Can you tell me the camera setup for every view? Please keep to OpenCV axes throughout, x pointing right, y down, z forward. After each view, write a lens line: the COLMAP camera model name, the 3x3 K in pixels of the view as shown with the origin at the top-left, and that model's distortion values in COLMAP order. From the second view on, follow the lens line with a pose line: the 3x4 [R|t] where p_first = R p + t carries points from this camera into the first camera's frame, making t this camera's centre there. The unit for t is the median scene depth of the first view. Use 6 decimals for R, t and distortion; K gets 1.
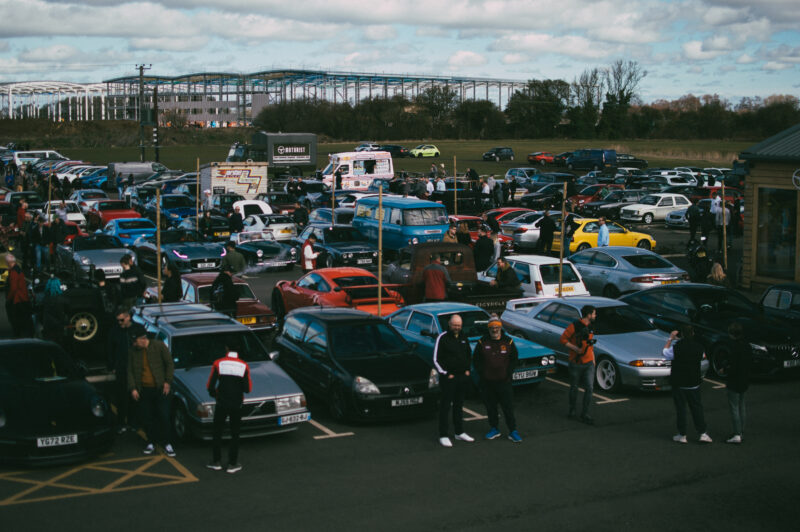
lens RADIAL K [[1211.5, 0, 405.1], [0, 1211.5, 267.1], [0, 0, 1]] dist [-0.164442, 0.000000]
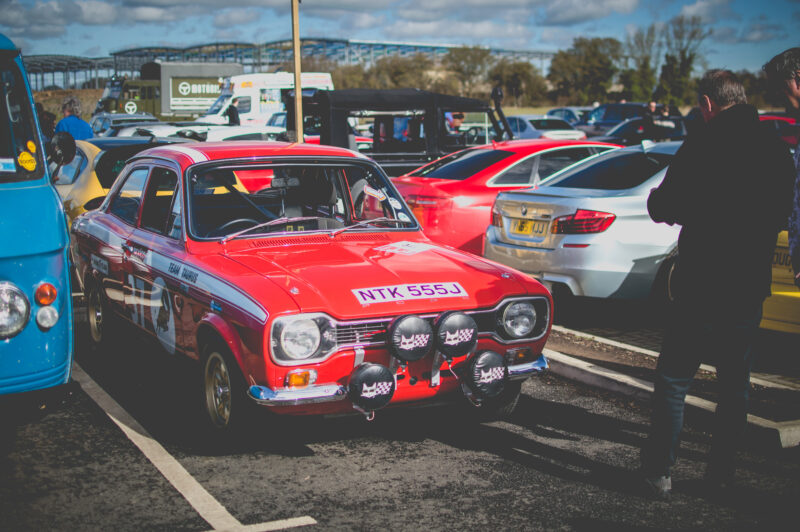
lens RADIAL K [[1211.5, 0, 400.4], [0, 1211.5, 265.1], [0, 0, 1]] dist [-0.164442, 0.000000]
pose [[0.999227, 0.000409, -0.039301, 0.013335], [0.000043, 0.999934, 0.011489, -0.004665], [0.039303, -0.011482, 0.999161, 0.145846]]
